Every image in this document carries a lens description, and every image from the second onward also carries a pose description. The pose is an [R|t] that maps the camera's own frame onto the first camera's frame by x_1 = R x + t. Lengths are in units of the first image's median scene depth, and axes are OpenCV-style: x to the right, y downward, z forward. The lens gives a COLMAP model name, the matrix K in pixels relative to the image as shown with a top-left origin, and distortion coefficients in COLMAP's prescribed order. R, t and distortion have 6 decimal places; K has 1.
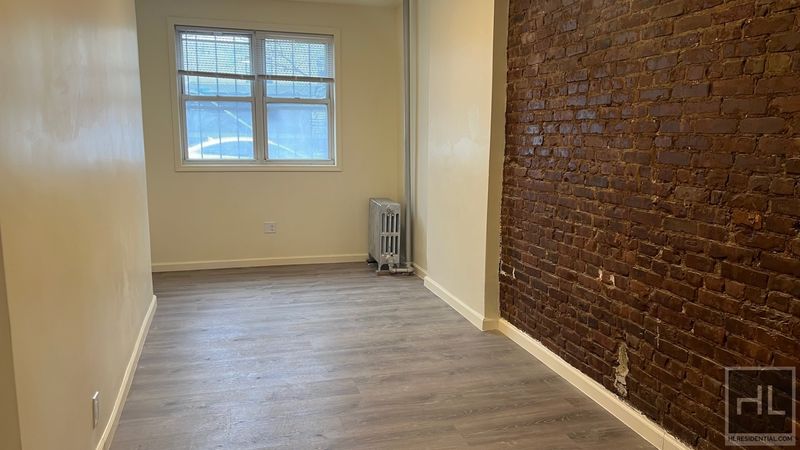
lens RADIAL K [[573.6, 0, 402.2], [0, 573.6, 225.1], [0, 0, 1]] dist [0.003652, 0.000708]
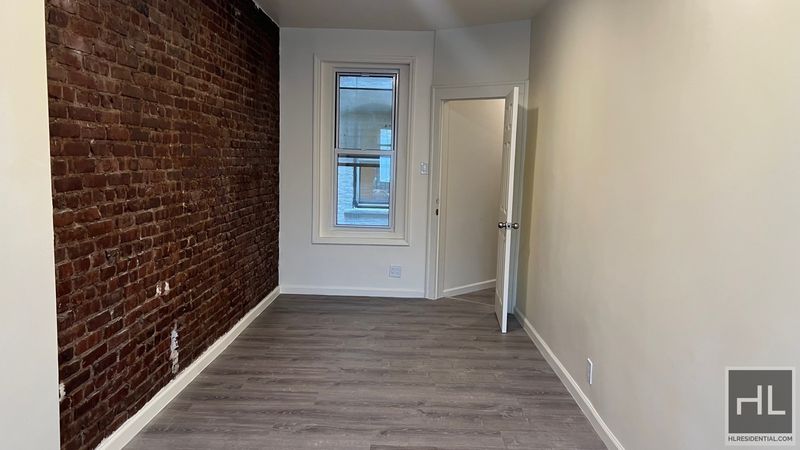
lens RADIAL K [[573.6, 0, 402.2], [0, 573.6, 225.4], [0, 0, 1]] dist [0.003652, 0.000708]
pose [[-0.952416, -0.076073, 0.295155, -0.391621], [0.004711, 0.964563, 0.263809, -0.310796], [-0.304764, 0.252646, -0.918307, 1.858286]]
